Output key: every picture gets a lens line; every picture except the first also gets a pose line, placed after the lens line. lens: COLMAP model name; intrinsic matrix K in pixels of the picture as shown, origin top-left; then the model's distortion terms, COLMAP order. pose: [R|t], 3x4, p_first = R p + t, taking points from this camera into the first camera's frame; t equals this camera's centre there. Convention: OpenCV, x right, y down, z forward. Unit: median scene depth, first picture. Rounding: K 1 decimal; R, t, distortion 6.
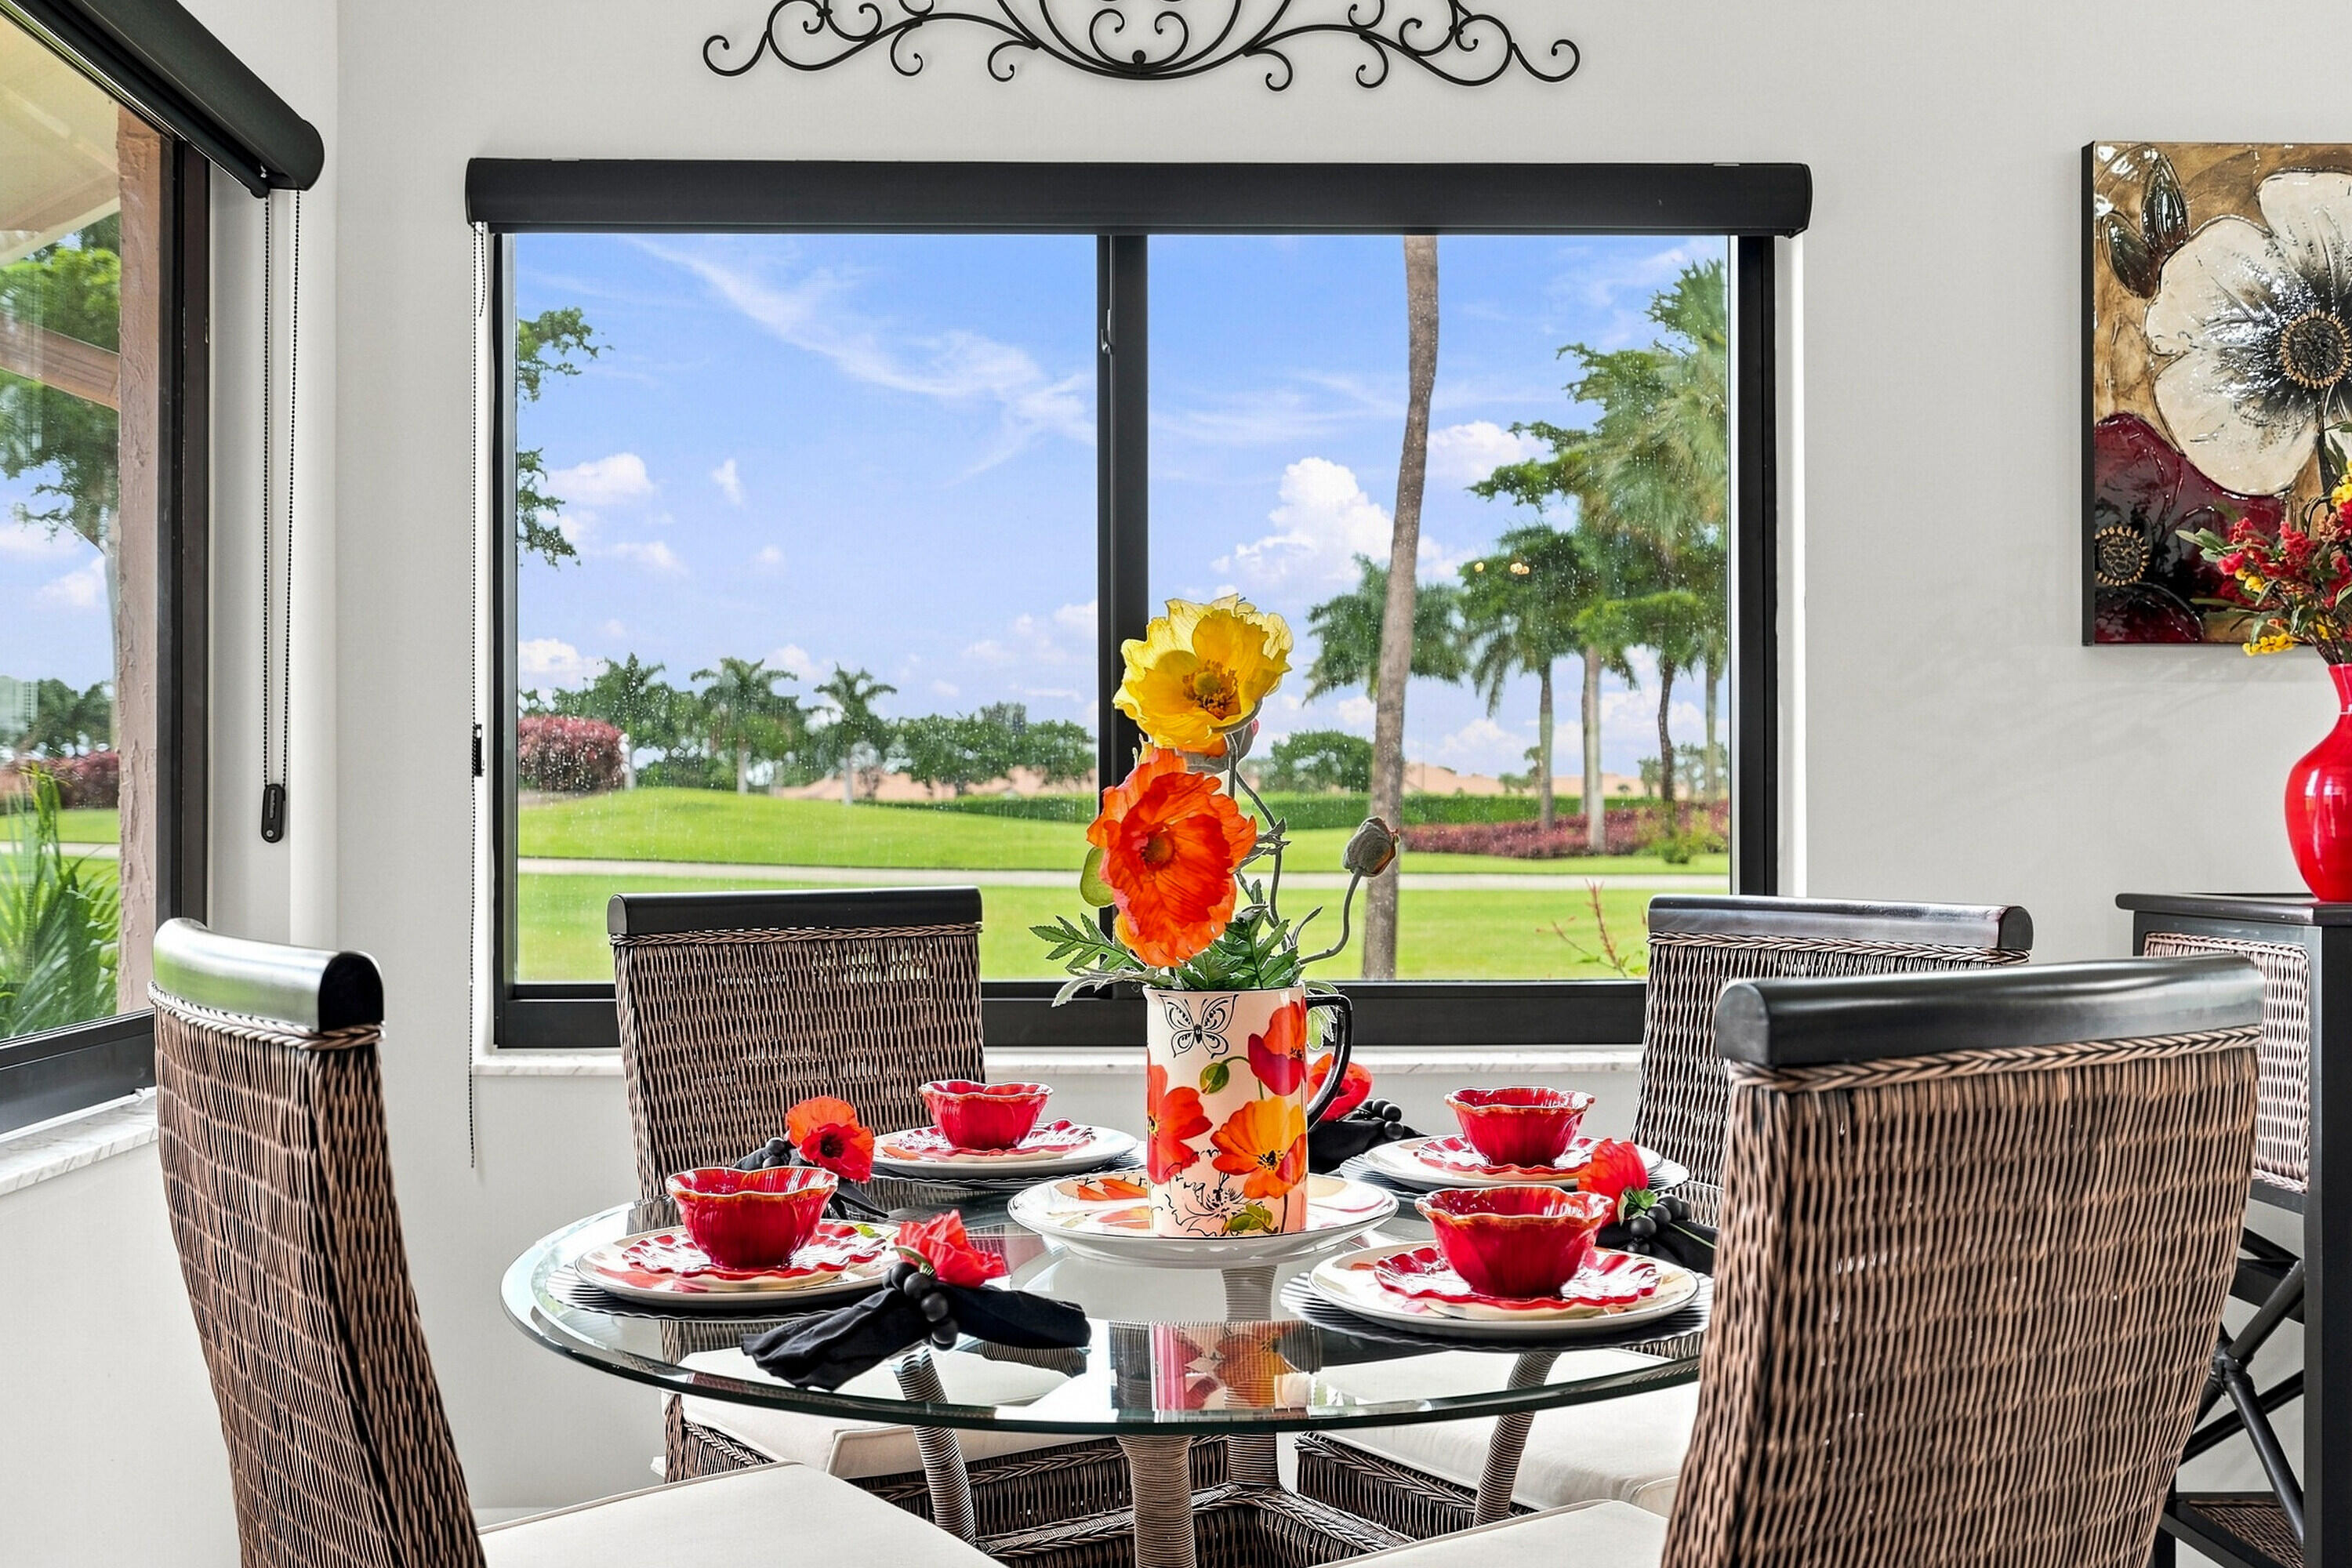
lens RADIAL K [[2438.6, 0, 1172.5], [0, 2438.6, 831.9], [0, 0, 1]] dist [-0.031420, -0.017613]
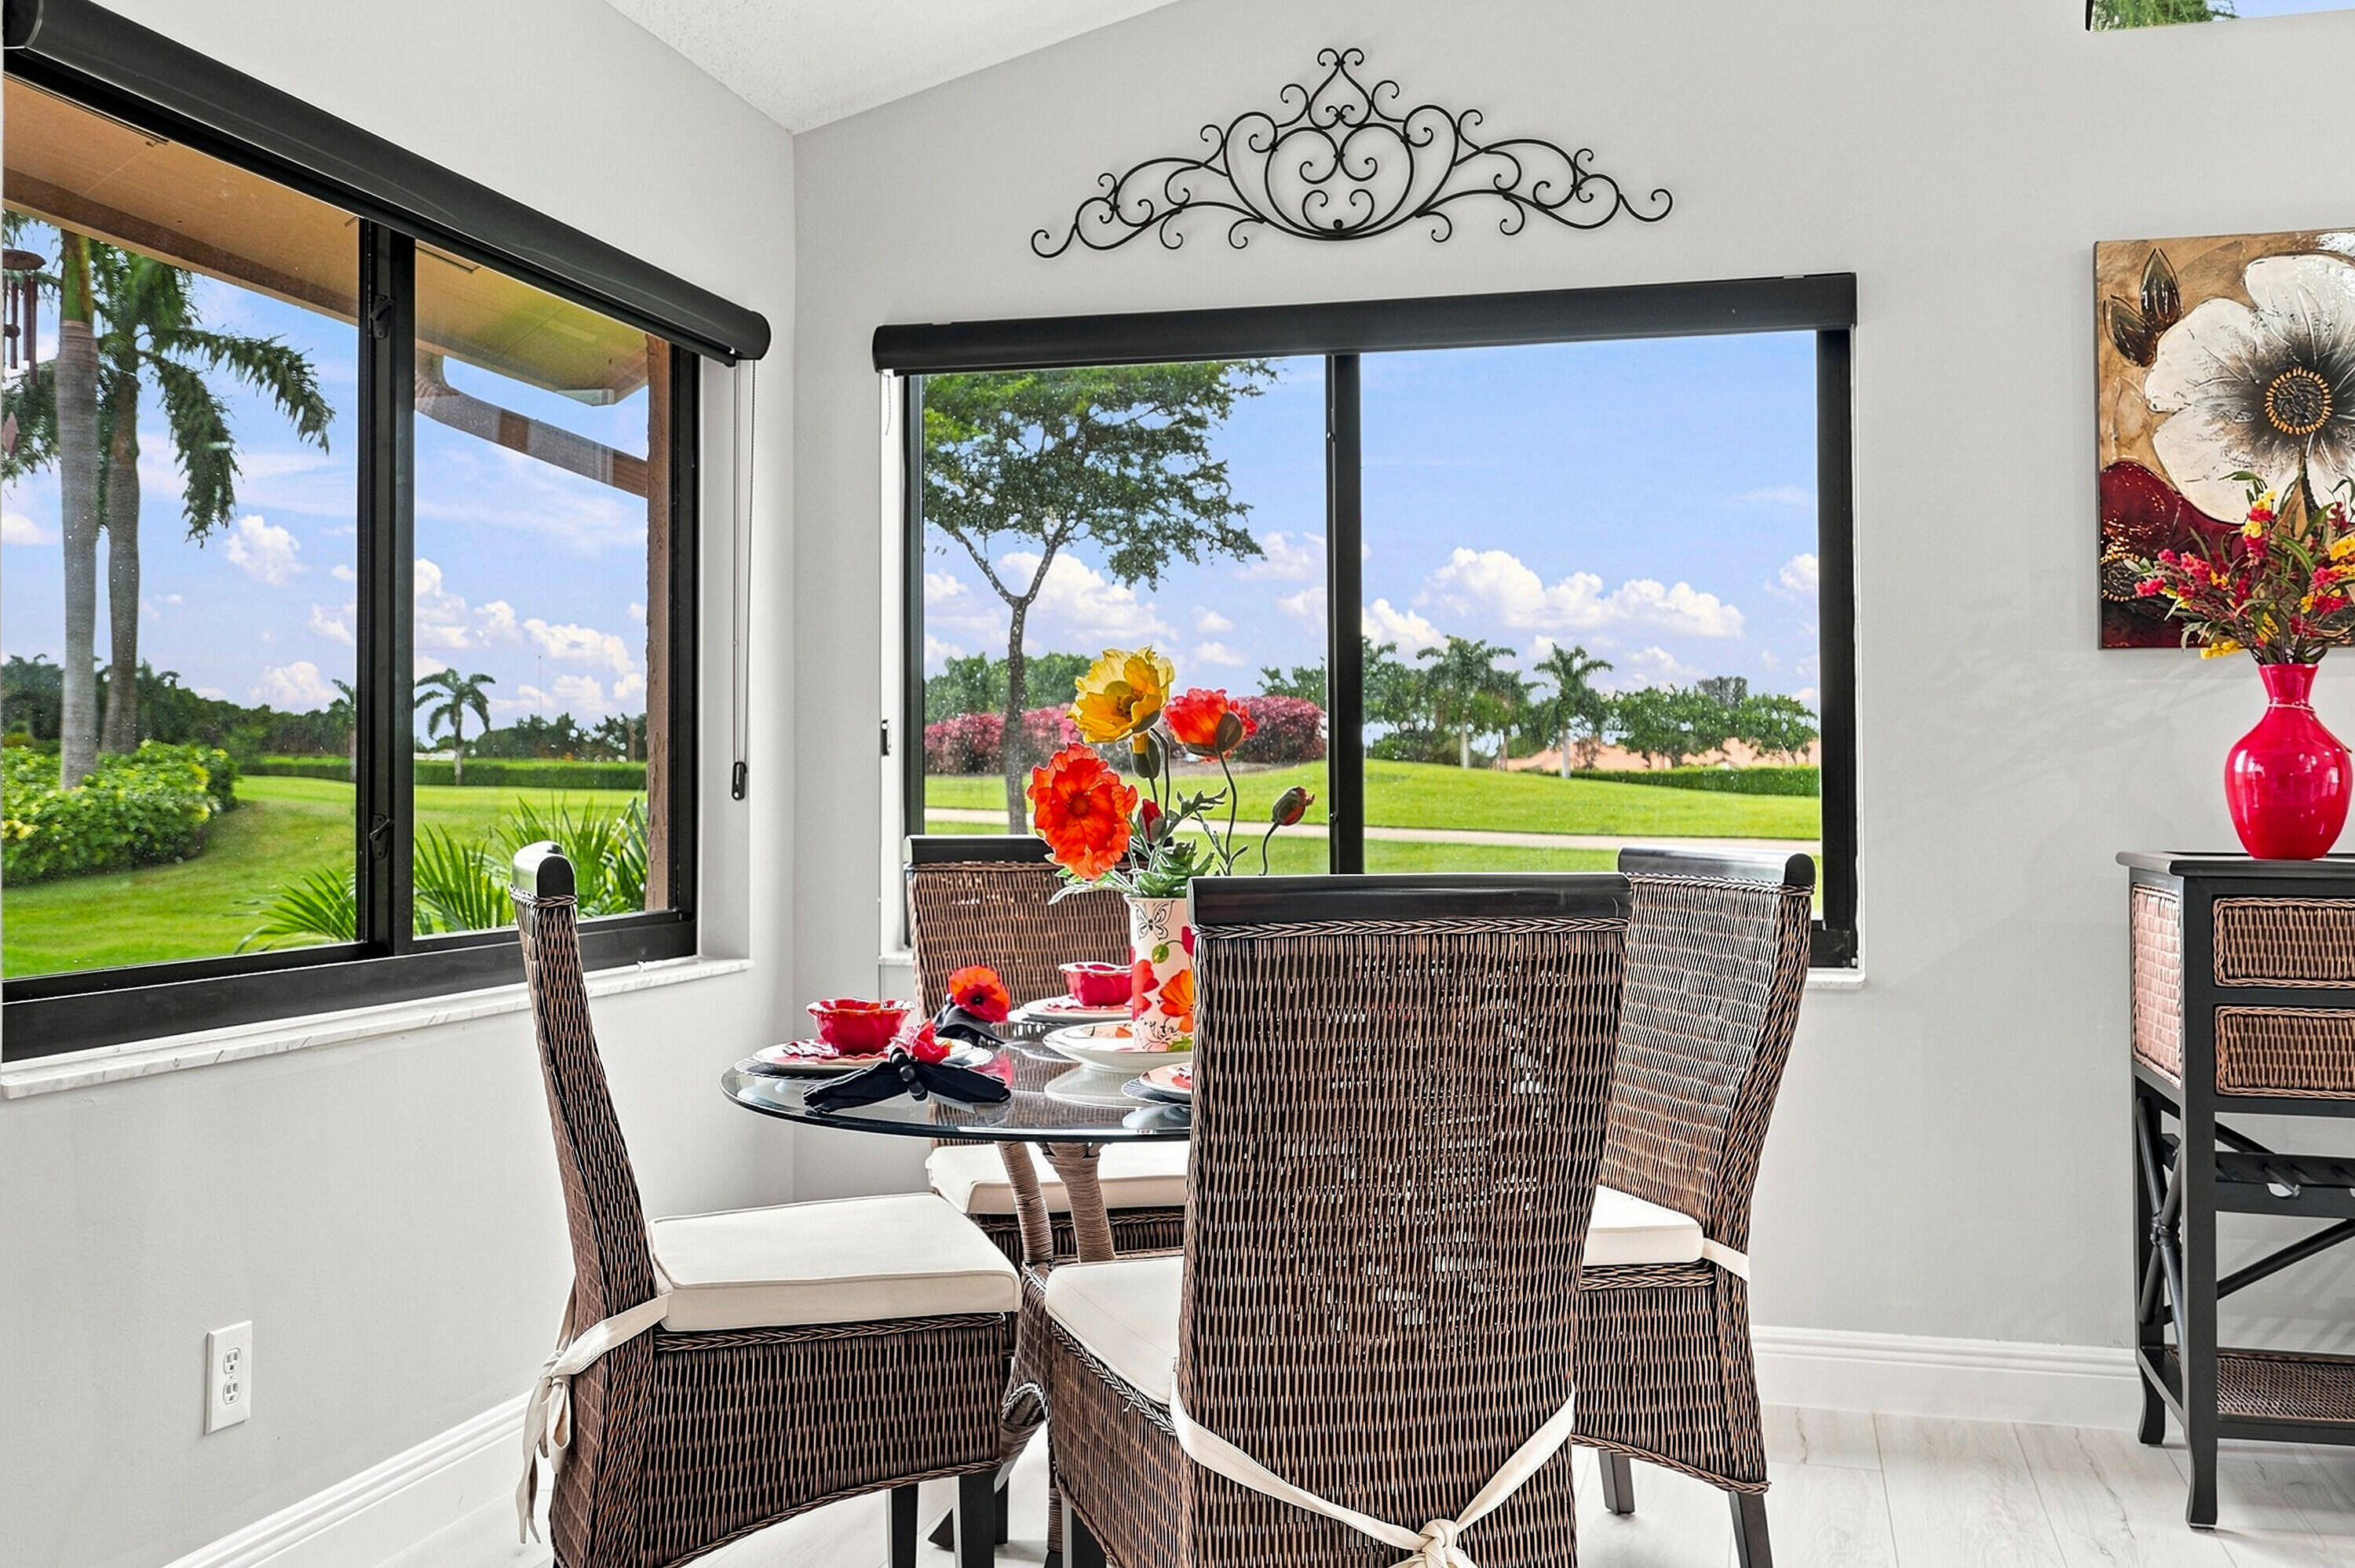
lens RADIAL K [[2247.2, 0, 1177.5], [0, 2247.2, 784.0], [0, 0, 1]] dist [-0.008793, -0.131841]
pose [[0.958786, 0.004021, -0.284101, 0.255593], [-0.005985, 0.999964, -0.006045, 0.000705], [0.284066, 0.007497, 0.958775, -0.219454]]
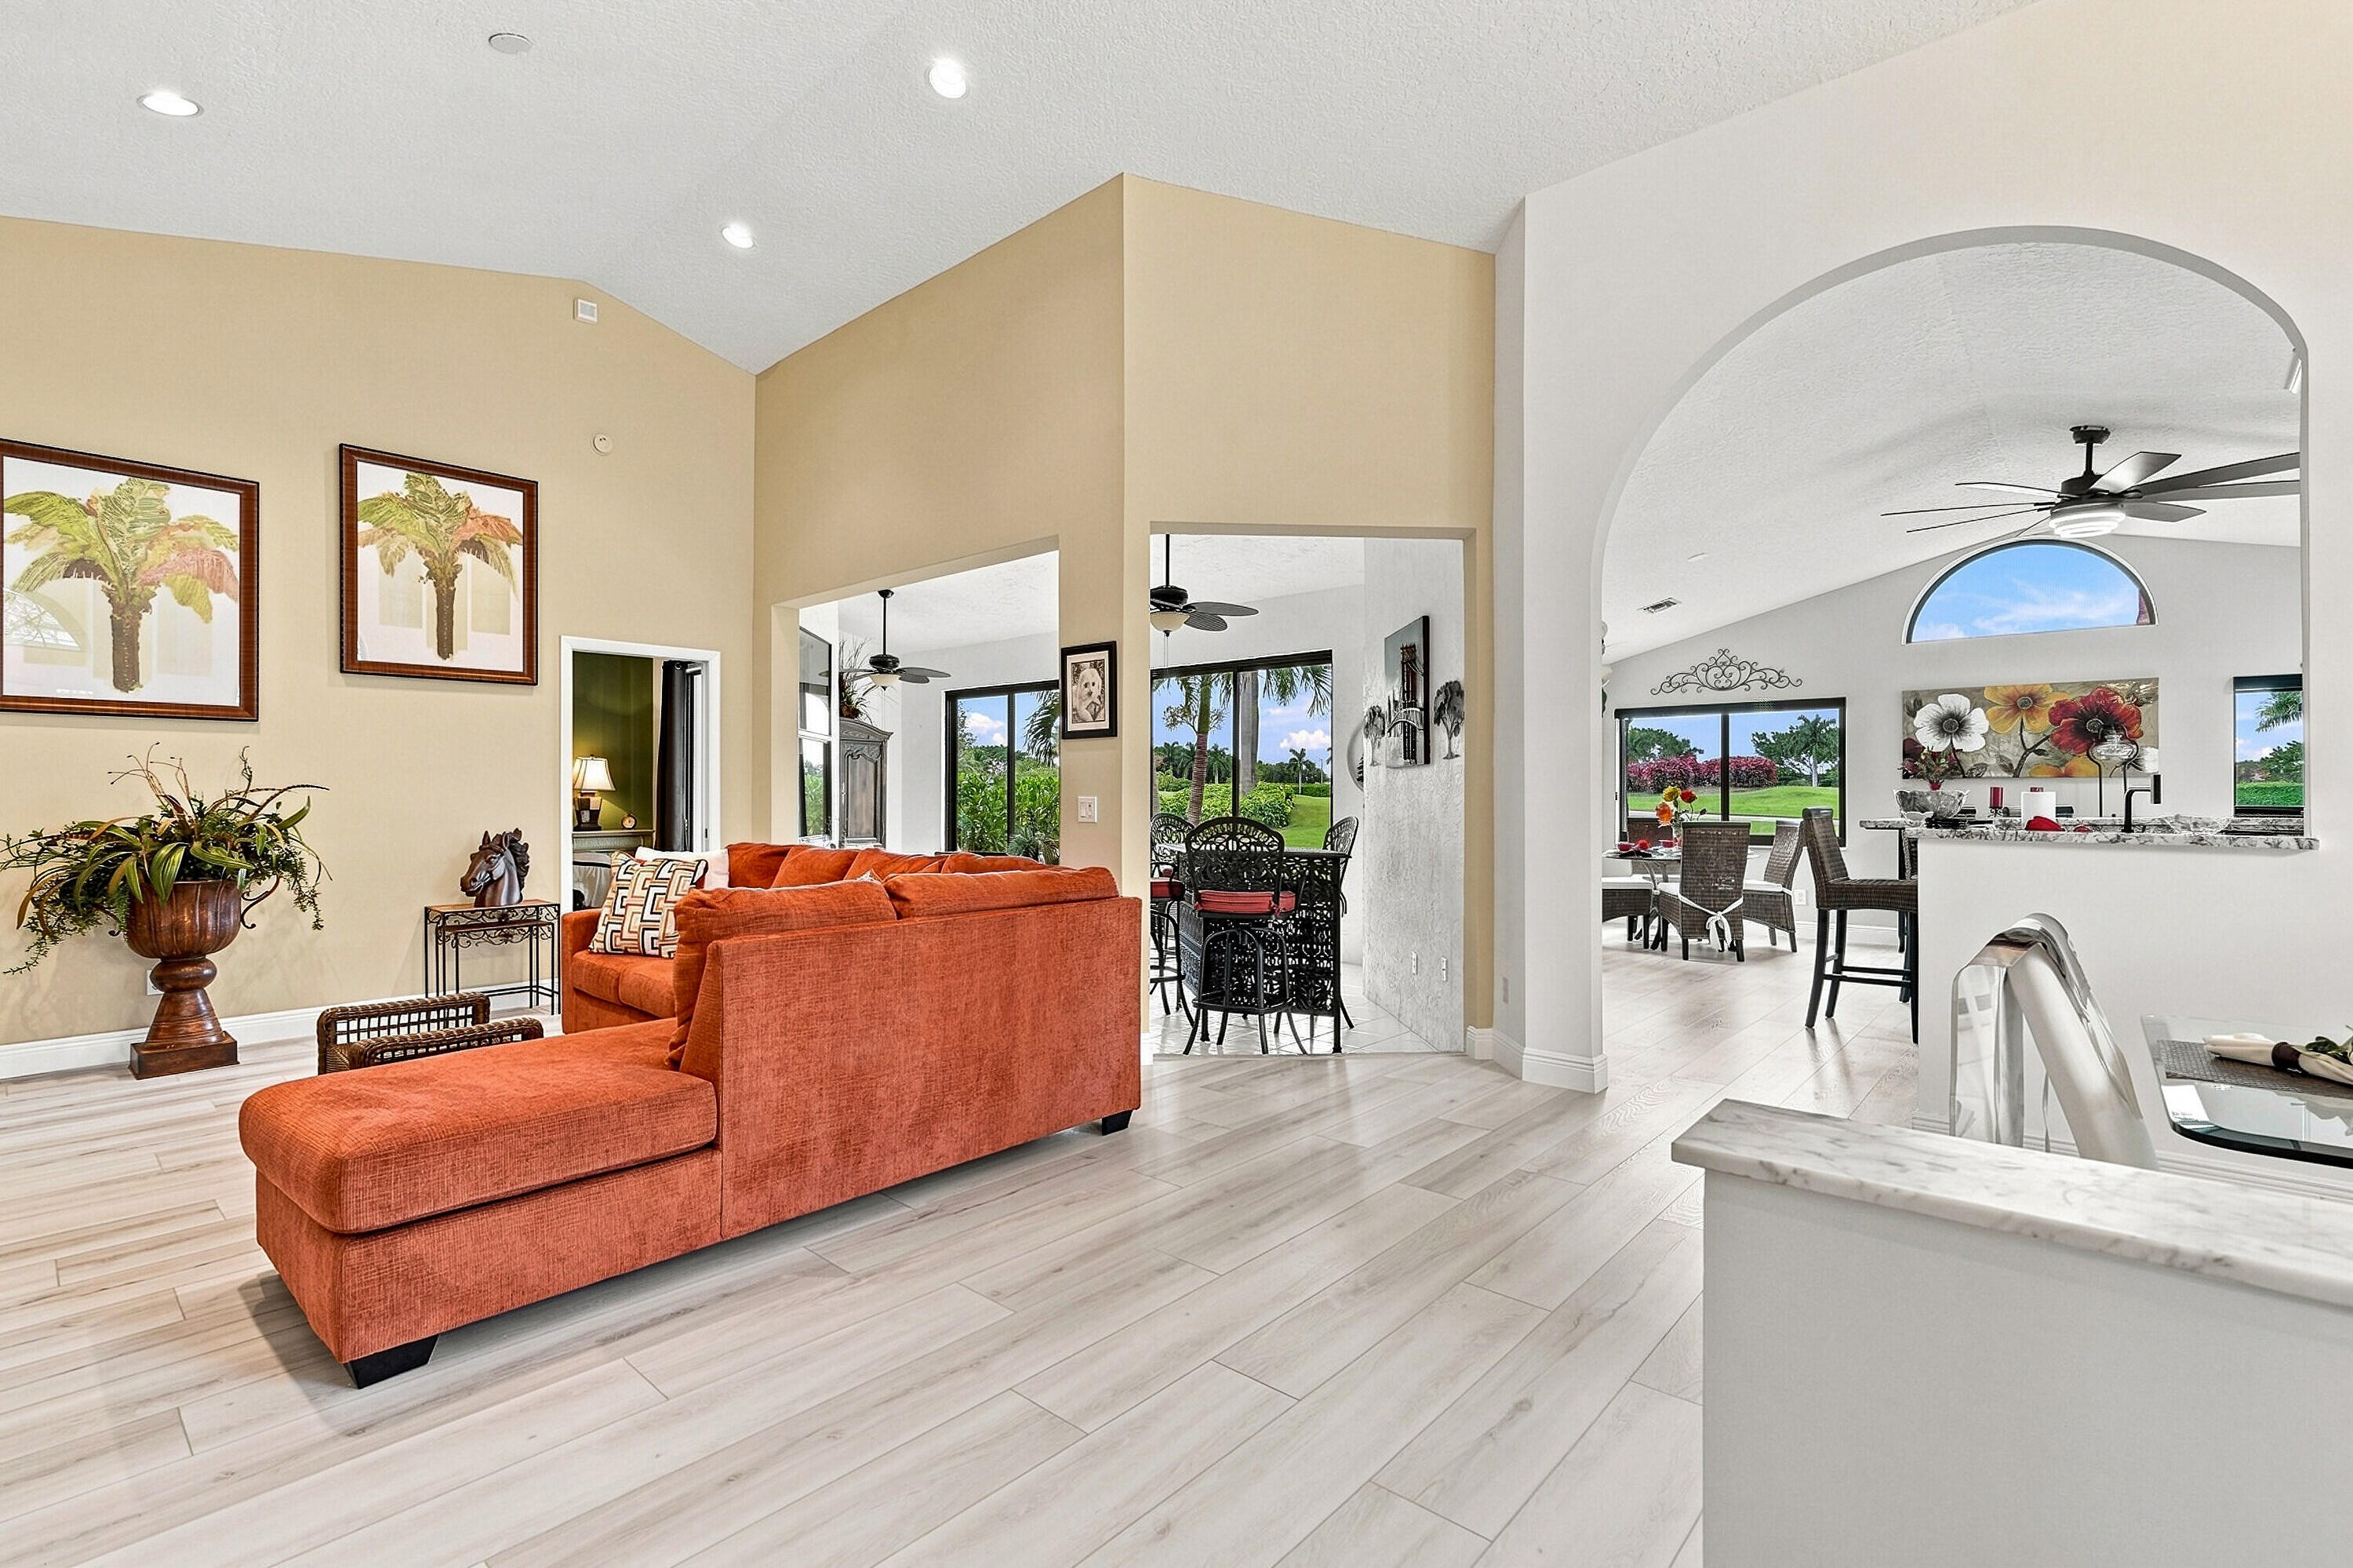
lens RADIAL K [[1071.4, 0, 1168.6], [0, 1071.4, 798.1], [0, 0, 1]] dist [-0.001231, 0.000167]
pose [[0.725031, -0.001783, -0.688714, 0.870814], [-0.002977, 0.999979, -0.005723, -0.012351], [0.688710, 0.006200, 0.725010, -2.045100]]
